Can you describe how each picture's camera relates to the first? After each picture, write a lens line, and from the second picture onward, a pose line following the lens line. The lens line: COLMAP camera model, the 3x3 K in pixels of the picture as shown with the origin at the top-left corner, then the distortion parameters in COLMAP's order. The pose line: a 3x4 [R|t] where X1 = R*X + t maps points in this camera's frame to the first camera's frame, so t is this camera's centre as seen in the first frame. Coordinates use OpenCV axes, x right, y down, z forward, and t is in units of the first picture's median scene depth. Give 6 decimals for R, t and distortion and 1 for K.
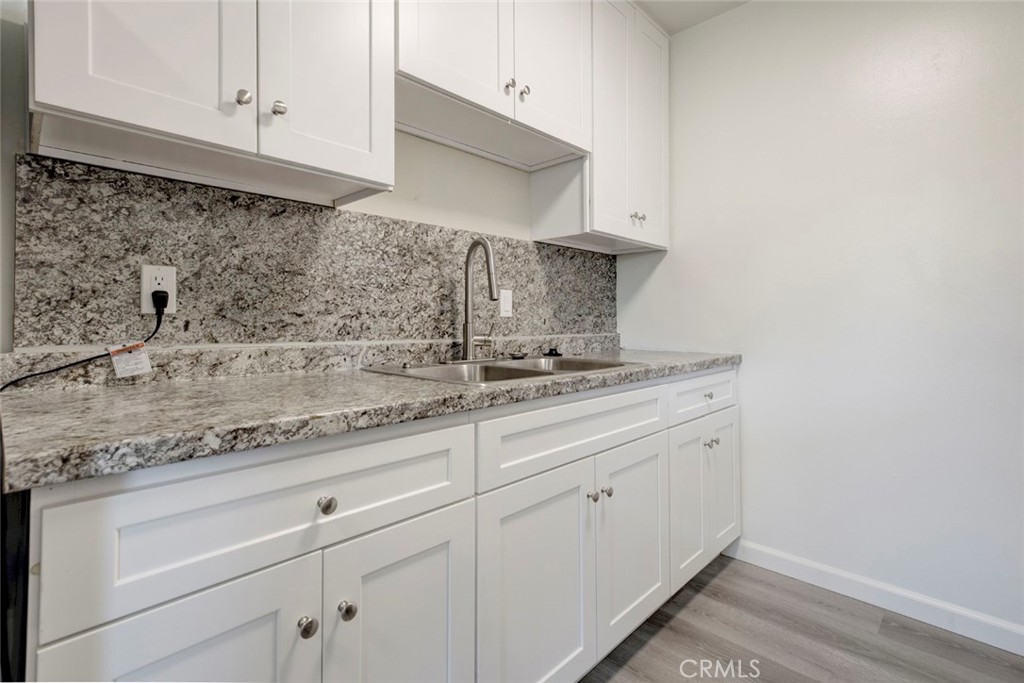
lens RADIAL K [[478.6, 0, 477.4], [0, 478.6, 312.5], [0, 0, 1]] dist [0.003703, 0.000184]
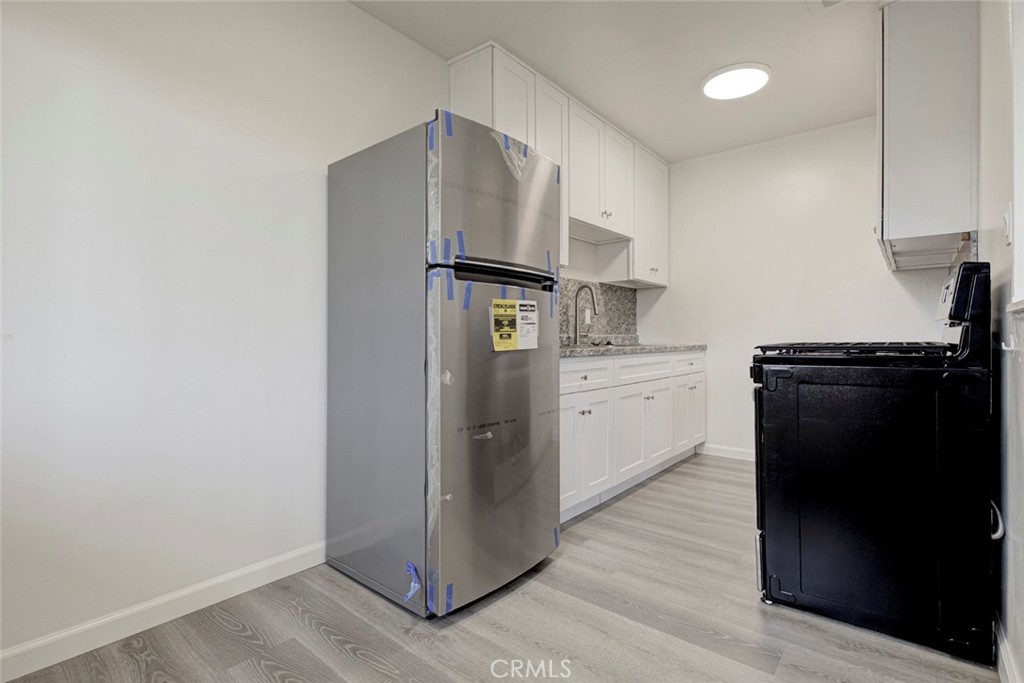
lens RADIAL K [[482.2, 0, 504.0], [0, 482.2, 337.6], [0, 0, 1]] dist [0.001739, 0.000190]
pose [[0.994302, -0.003198, 0.106548, -0.465603], [0.001403, 0.999856, 0.016919, 0.030119], [-0.106587, -0.016673, 0.994164, -0.838933]]
